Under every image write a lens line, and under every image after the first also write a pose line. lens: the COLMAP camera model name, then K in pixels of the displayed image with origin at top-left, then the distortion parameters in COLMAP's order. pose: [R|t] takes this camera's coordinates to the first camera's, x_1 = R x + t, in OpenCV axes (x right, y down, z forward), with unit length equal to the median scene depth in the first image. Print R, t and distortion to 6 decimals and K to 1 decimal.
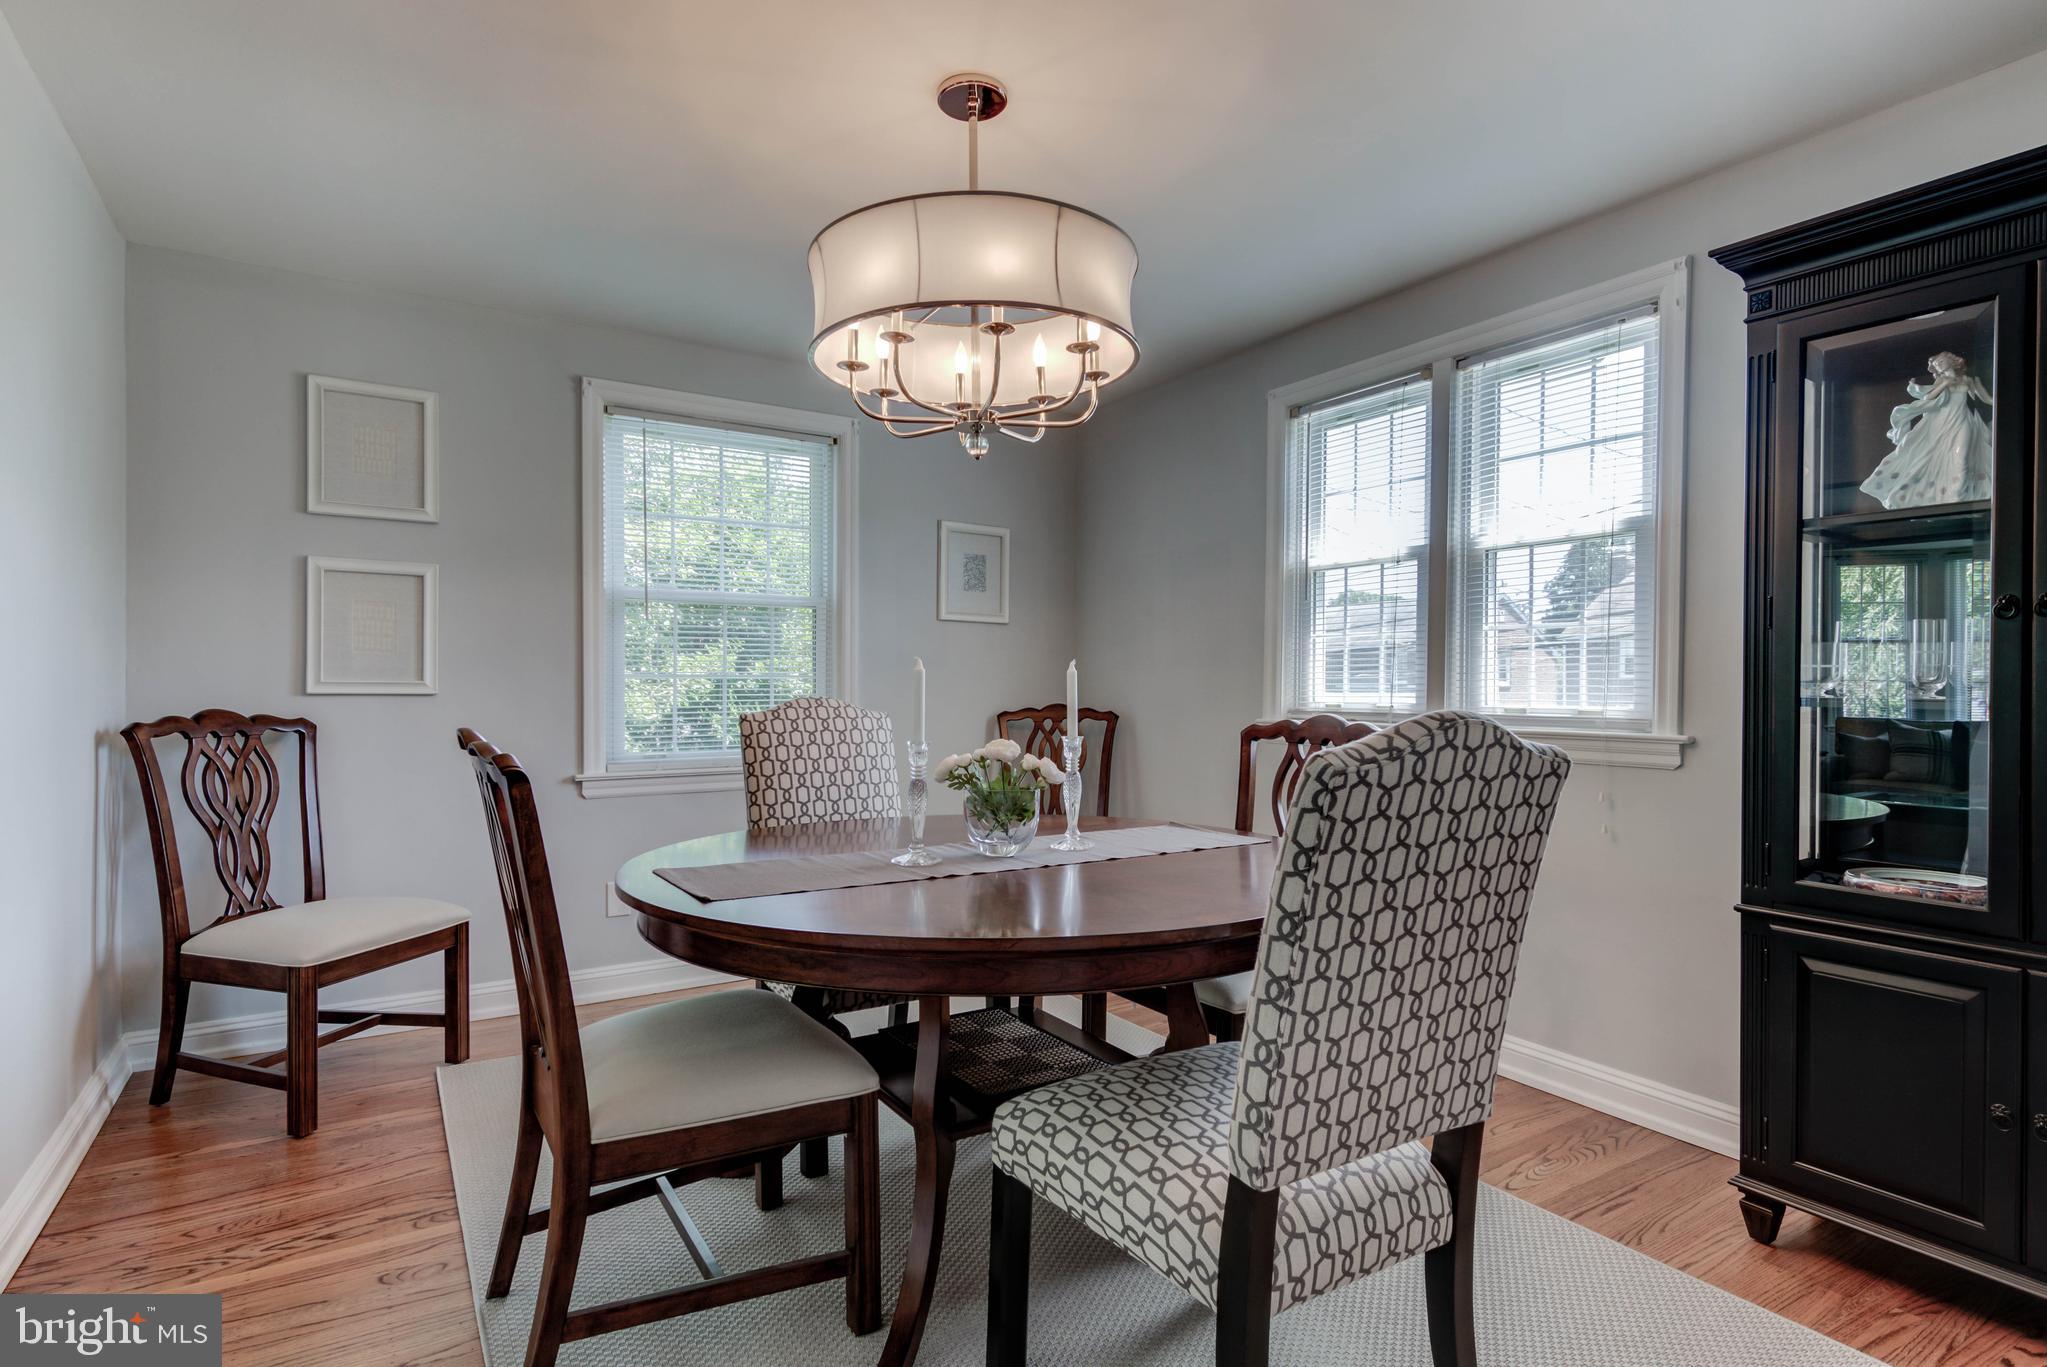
lens RADIAL K [[1040.4, 0, 1020.2], [0, 1040.4, 678.2], [0, 0, 1]] dist [0.025290, -0.009470]
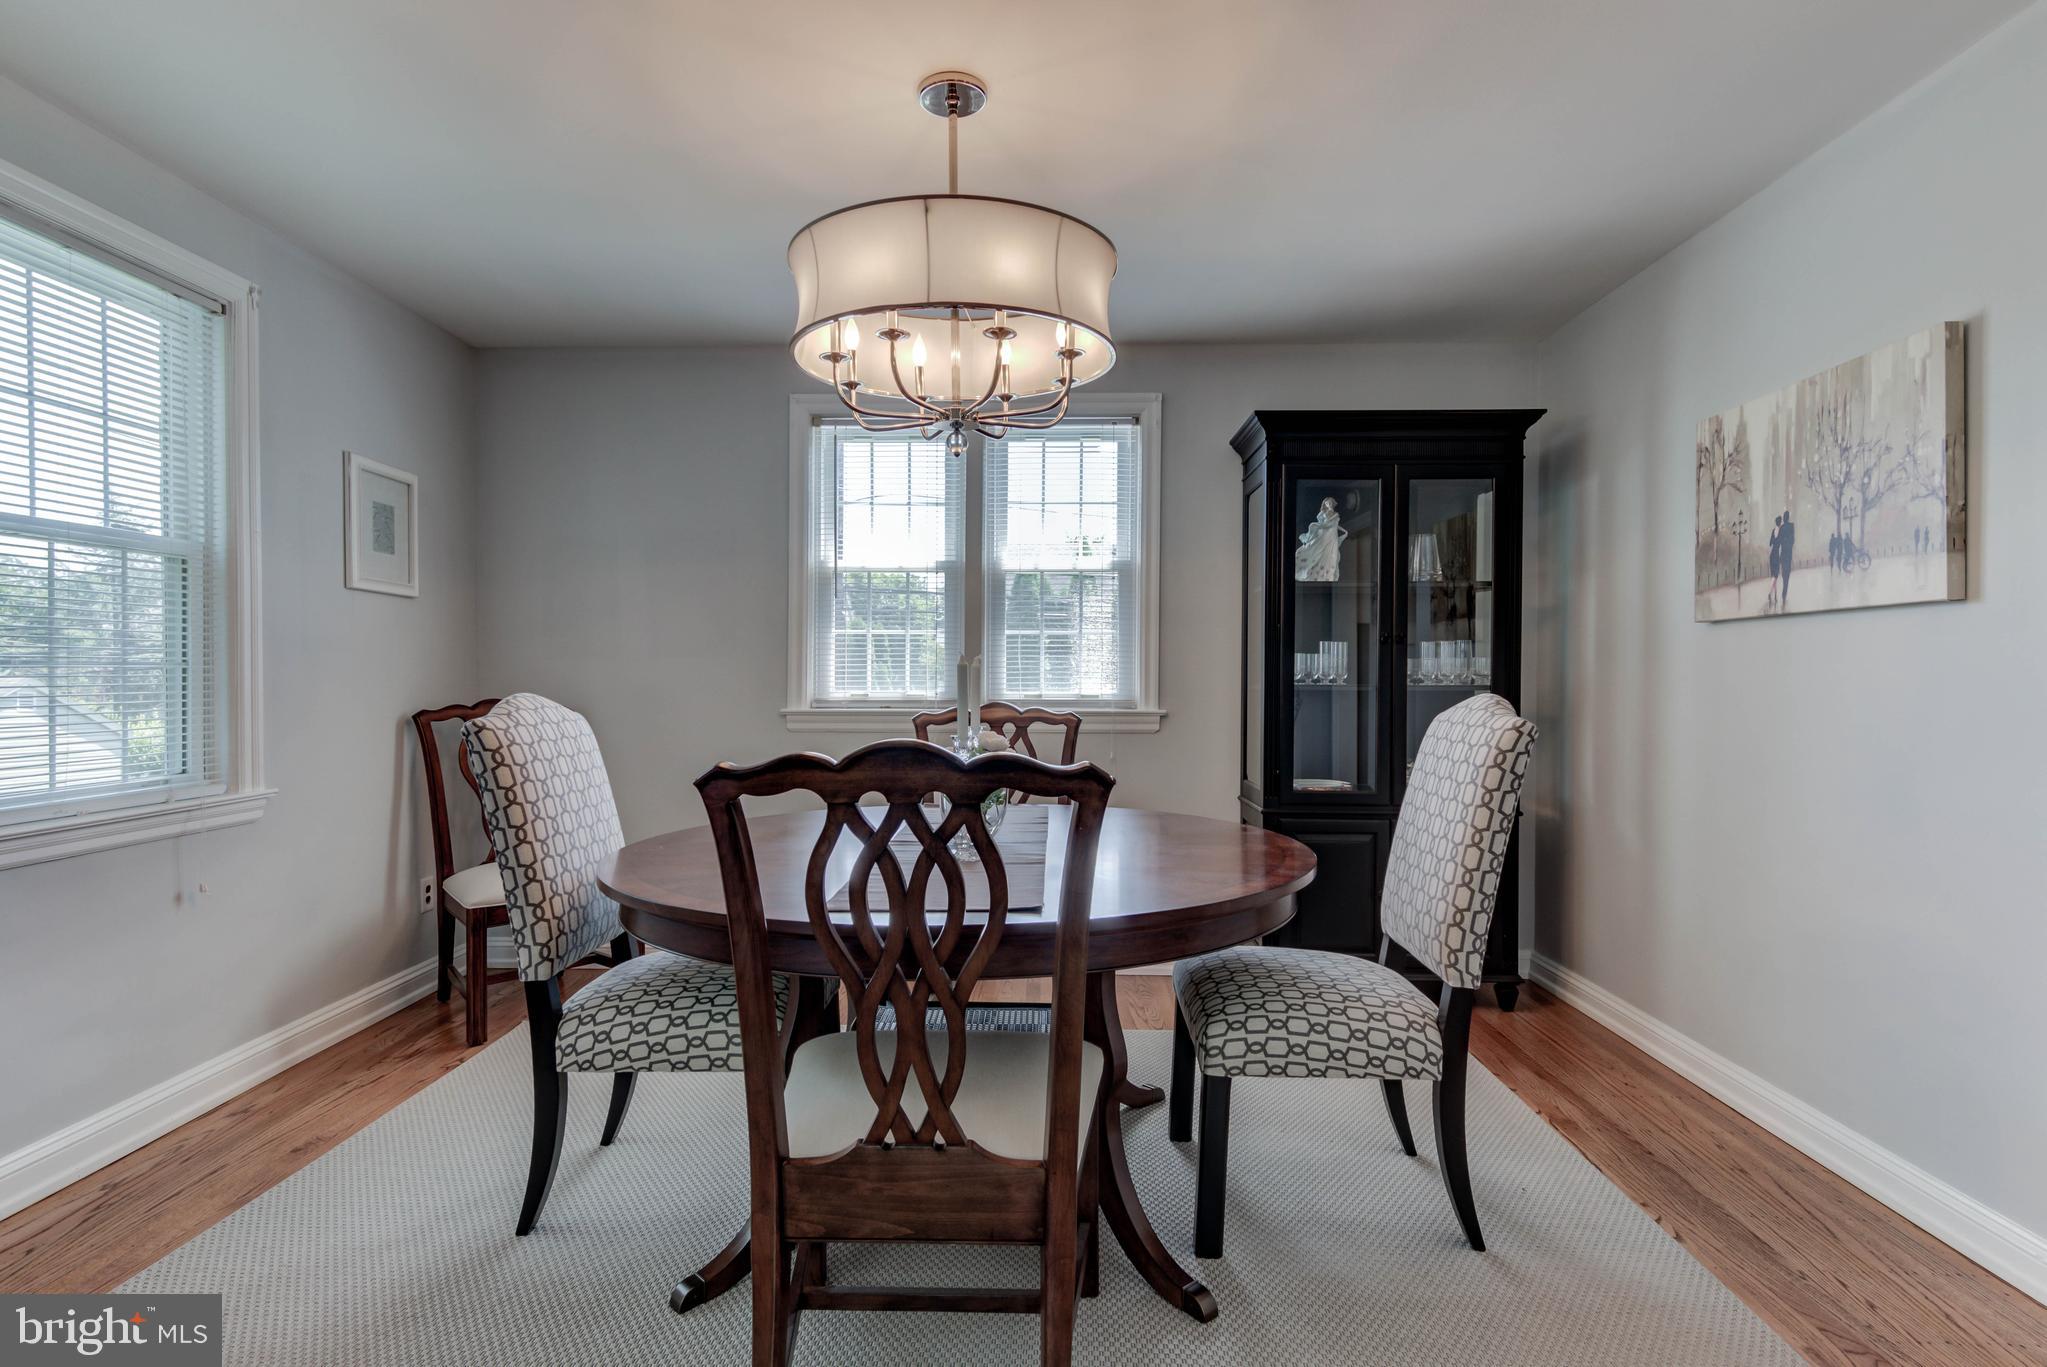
lens RADIAL K [[1040.4, 0, 1024.7], [0, 1040.4, 693.4], [0, 0, 1]] dist [0.025290, -0.009470]
pose [[0.551447, -0.019943, 0.833971, -0.594156], [-0.006943, 0.999570, 0.028494, -0.009178], [-0.834181, -0.021503, 0.551072, 0.265817]]
